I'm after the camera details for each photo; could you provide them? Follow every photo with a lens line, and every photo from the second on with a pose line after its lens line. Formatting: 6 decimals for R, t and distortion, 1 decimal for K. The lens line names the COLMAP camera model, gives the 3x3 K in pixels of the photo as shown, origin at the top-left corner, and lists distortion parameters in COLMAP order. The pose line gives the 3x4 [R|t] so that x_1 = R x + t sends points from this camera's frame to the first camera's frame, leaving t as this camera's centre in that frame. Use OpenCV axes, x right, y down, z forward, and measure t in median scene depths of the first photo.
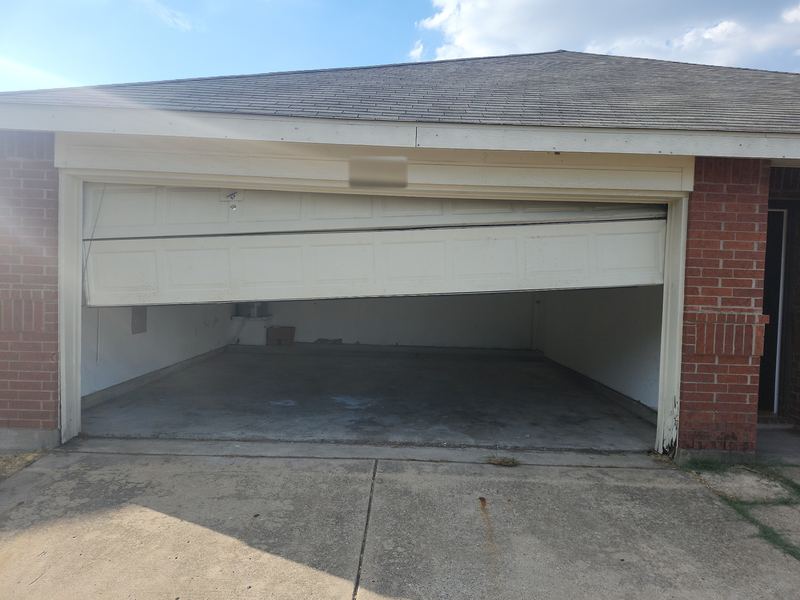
lens RADIAL K [[471.3, 0, 400.0], [0, 471.3, 300.0], [0, 0, 1]] dist [0.017300, -0.000036]
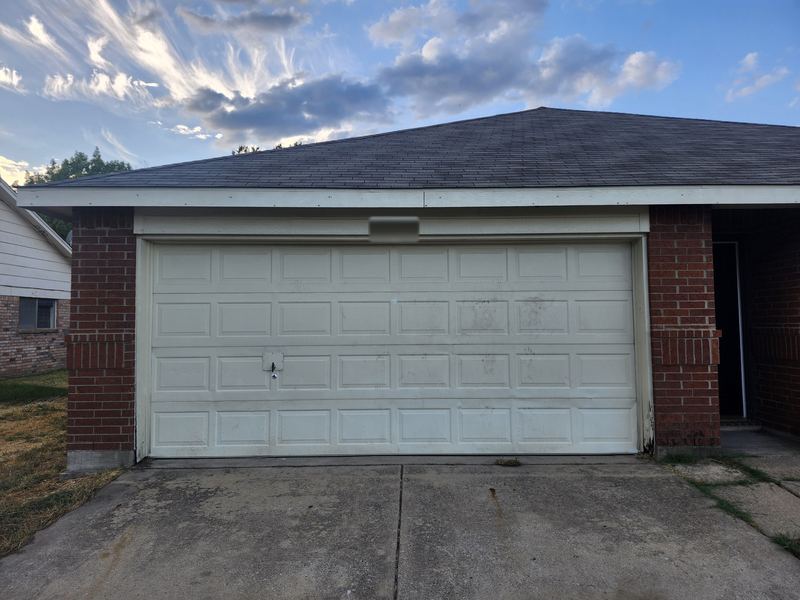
lens RADIAL K [[471.3, 0, 400.0], [0, 471.3, 300.0], [0, 0, 1]] dist [0.017300, -0.000036]
pose [[0.999172, -0.040624, -0.002242, -0.035640], [0.040322, 0.996085, -0.078673, 0.018290], [0.005429, 0.078518, 0.996898, -0.222558]]
